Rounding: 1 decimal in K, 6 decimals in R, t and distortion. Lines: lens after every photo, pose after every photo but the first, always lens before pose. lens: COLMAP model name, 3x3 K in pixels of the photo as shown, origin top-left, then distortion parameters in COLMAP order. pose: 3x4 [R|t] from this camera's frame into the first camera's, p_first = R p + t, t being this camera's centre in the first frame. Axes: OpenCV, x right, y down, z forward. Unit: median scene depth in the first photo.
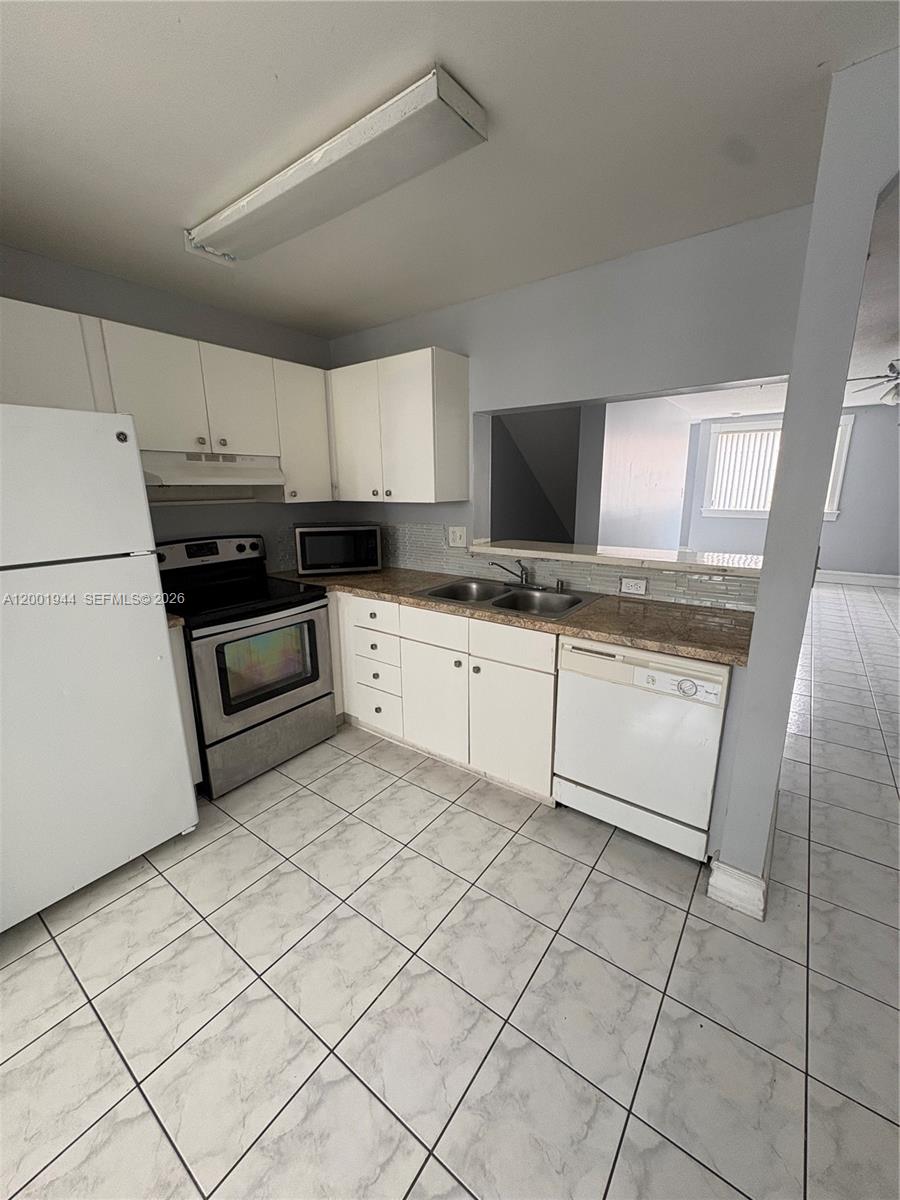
lens RADIAL K [[478.6, 0, 445.9], [0, 478.6, 604.8], [0, 0, 1]] dist [0.000901, -0.000541]
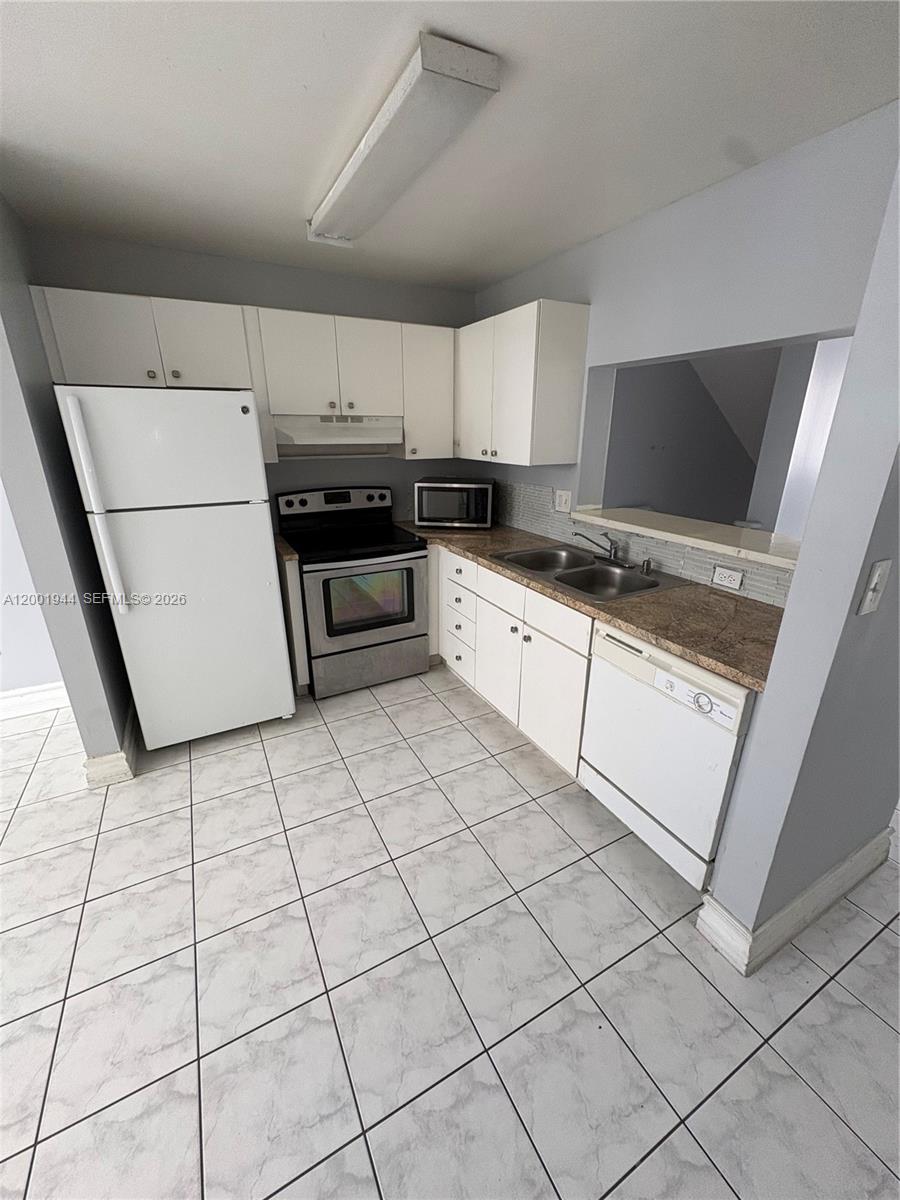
lens RADIAL K [[478.6, 0, 450.4], [0, 478.6, 604.4], [0, 0, 1]] dist [0.000901, -0.000541]
pose [[0.902266, 0.159399, -0.400635, 0.324114], [-0.114440, 0.984363, 0.133917, -0.054816], [0.415716, -0.074980, 0.906398, 0.019471]]
